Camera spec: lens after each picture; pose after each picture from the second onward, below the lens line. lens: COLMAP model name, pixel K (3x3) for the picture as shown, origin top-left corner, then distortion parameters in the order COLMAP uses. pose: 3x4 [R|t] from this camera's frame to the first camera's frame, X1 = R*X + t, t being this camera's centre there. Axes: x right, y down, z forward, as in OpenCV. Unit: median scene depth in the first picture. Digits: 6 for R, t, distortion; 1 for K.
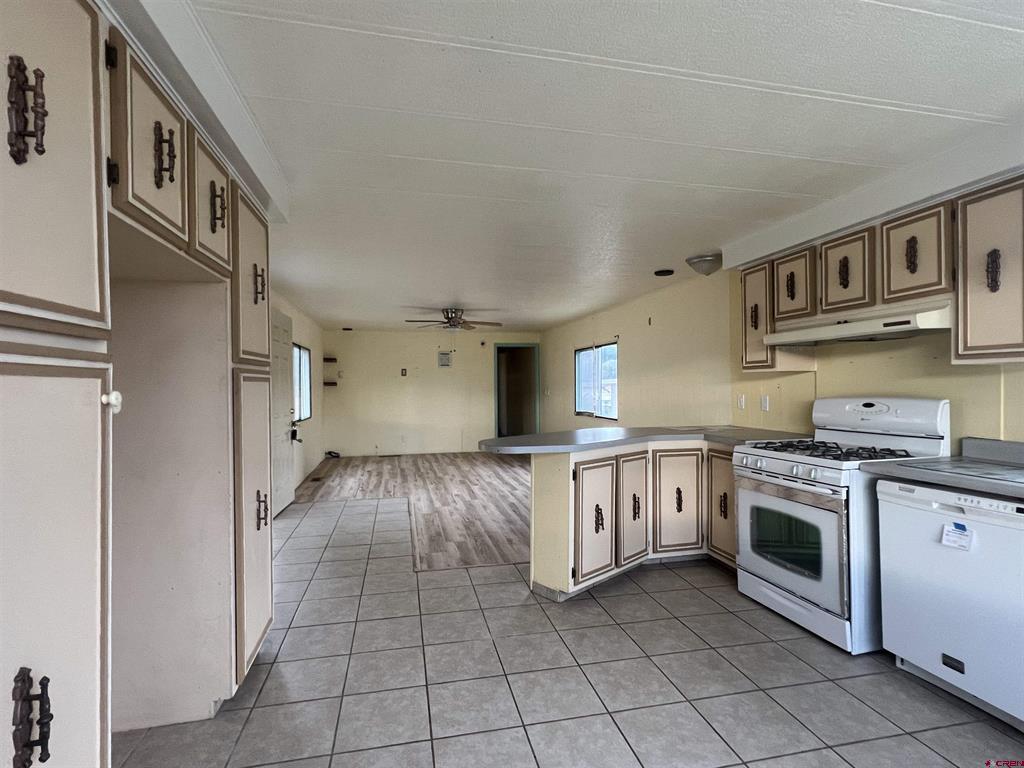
lens RADIAL K [[508.6, 0, 513.5], [0, 508.6, 385.4], [0, 0, 1]] dist [-0.003058, -0.000326]
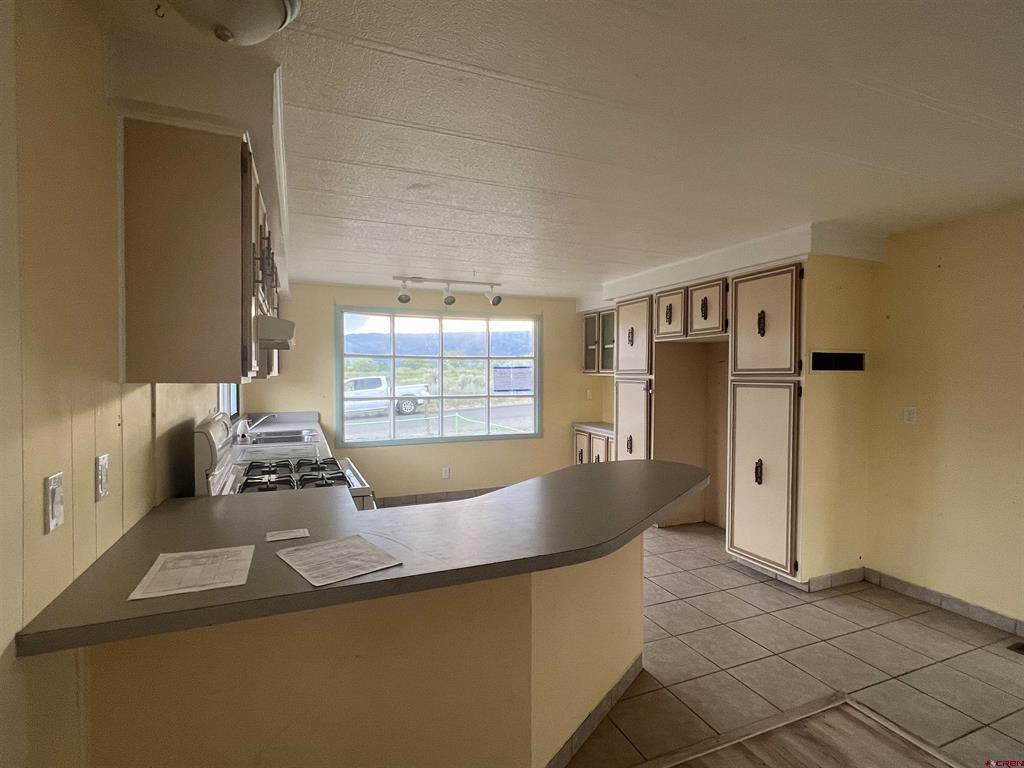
lens RADIAL K [[508.6, 0, 509.6], [0, 508.6, 381.9], [0, 0, 1]] dist [-0.003058, -0.000326]
pose [[-0.985158, 0.007691, -0.171479, 0.361254], [0.004606, 0.999820, 0.018384, -0.040753], [0.171589, 0.017322, -0.985016, 1.723592]]
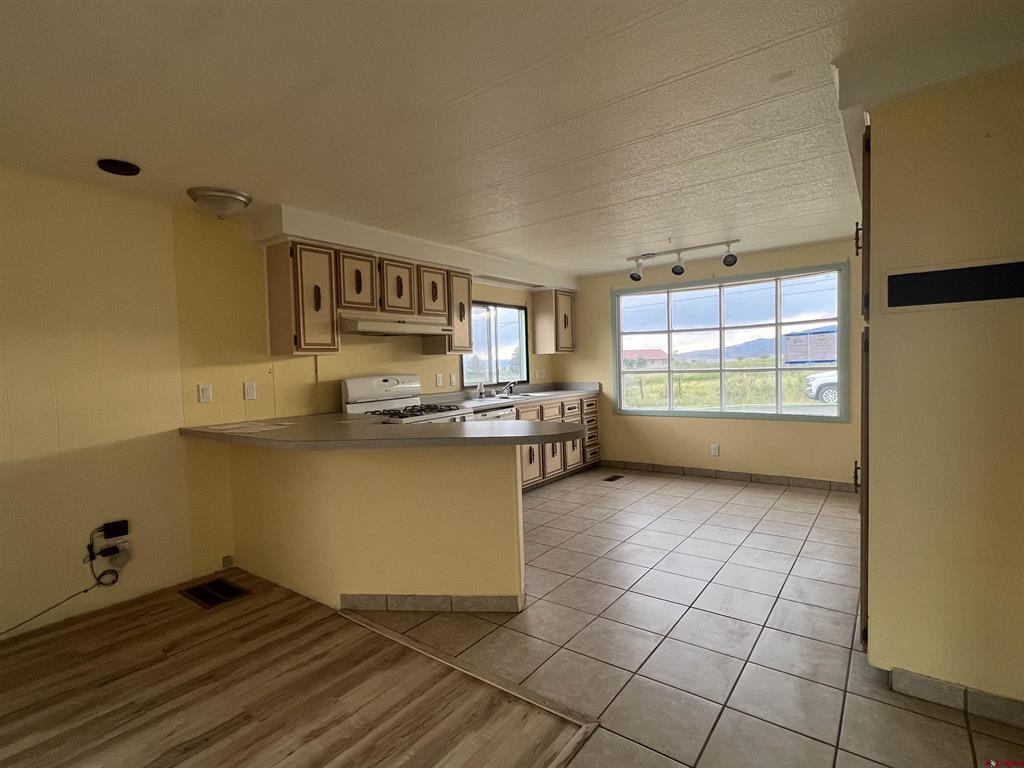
lens RADIAL K [[508.6, 0, 513.3], [0, 508.6, 382.2], [0, 0, 1]] dist [-0.003058, -0.000326]
pose [[-0.645618, -0.000458, 0.763660, -0.584386], [0.034272, 0.998975, 0.029574, 0.012049], [-0.762891, 0.045265, -0.644941, 1.530942]]
